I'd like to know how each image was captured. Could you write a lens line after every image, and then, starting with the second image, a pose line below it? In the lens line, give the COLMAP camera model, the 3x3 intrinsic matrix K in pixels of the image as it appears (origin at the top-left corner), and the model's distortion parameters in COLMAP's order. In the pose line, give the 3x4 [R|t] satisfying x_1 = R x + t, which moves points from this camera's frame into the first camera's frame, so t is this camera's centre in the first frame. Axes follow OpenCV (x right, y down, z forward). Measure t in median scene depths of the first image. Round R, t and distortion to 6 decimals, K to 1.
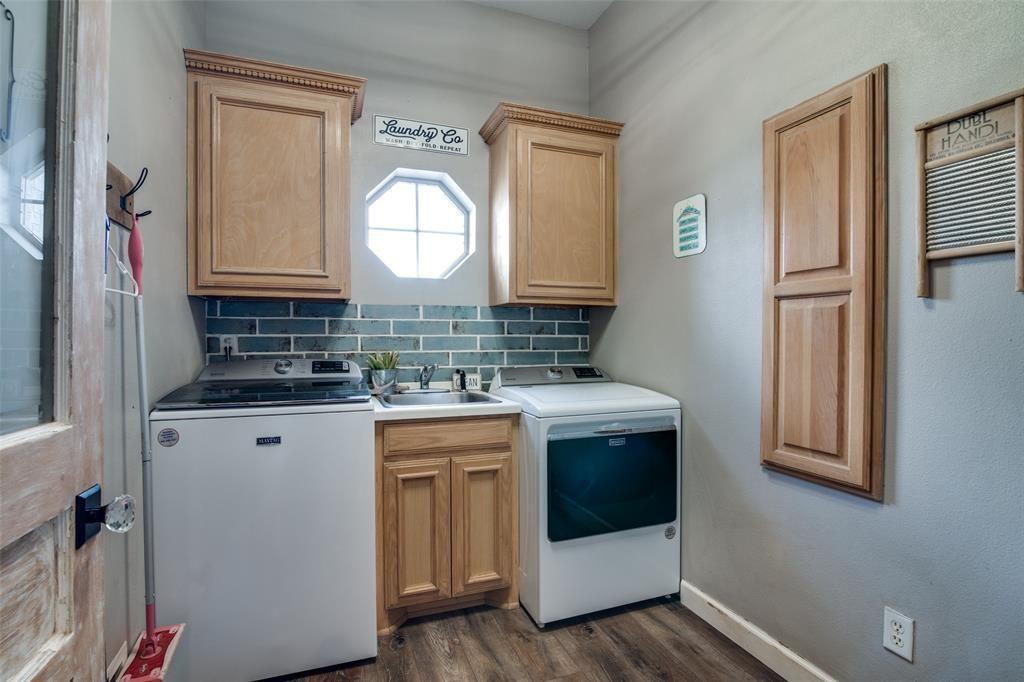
lens RADIAL K [[484.3, 0, 501.6], [0, 484.3, 343.5], [0, 0, 1]] dist [-0.021432, 0.002110]
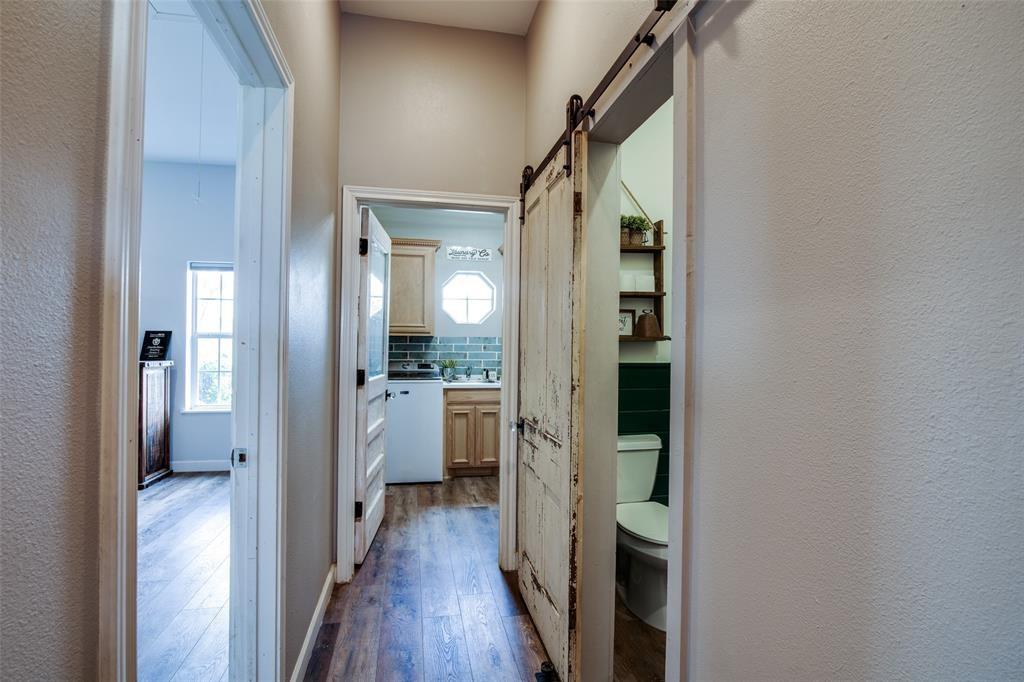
lens RADIAL K [[484.3, 0, 501.6], [0, 484.3, 343.5], [0, 0, 1]] dist [-0.021432, 0.002110]
pose [[0.986673, 0.008716, -0.162482, 0.352790], [-0.011158, 0.999838, -0.014124, -0.028650], [0.162332, 0.015749, 0.986610, -1.142253]]
